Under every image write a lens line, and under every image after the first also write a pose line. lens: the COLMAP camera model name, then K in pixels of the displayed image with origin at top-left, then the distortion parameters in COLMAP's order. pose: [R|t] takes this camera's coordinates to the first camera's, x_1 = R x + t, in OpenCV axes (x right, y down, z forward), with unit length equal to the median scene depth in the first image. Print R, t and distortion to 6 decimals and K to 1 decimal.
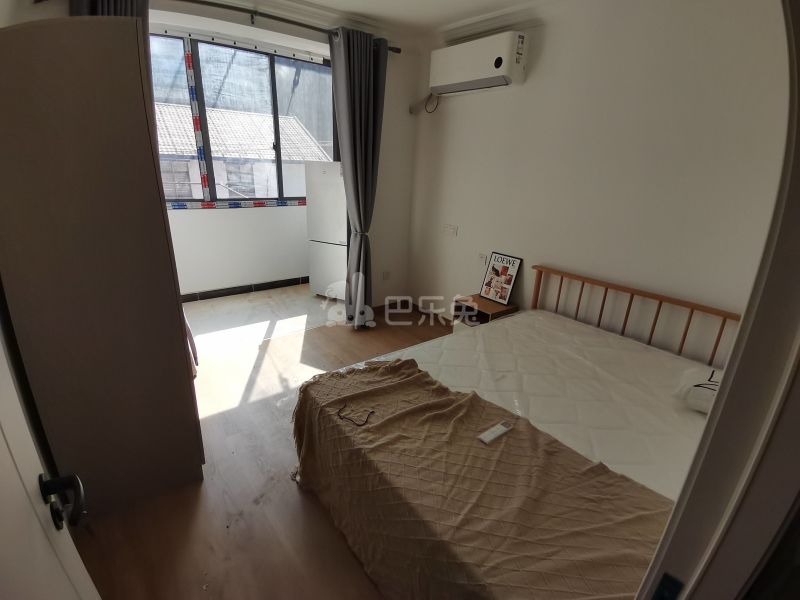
lens RADIAL K [[371.9, 0, 400.0], [0, 371.9, 300.0], [0, 0, 1]] dist [0.000808, -0.000104]
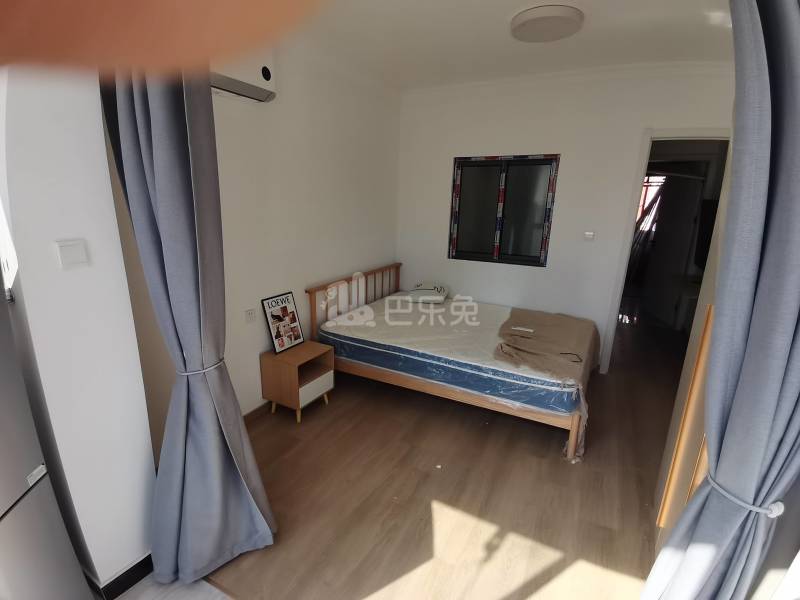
lens RADIAL K [[371.9, 0, 400.0], [0, 371.9, 300.0], [0, 0, 1]] dist [0.000808, -0.000104]
pose [[-0.386385, -0.287674, 0.876328, -0.599106], [0.292185, 0.863005, 0.412129, -0.391498], [-0.874834, 0.415291, -0.249398, 0.980837]]
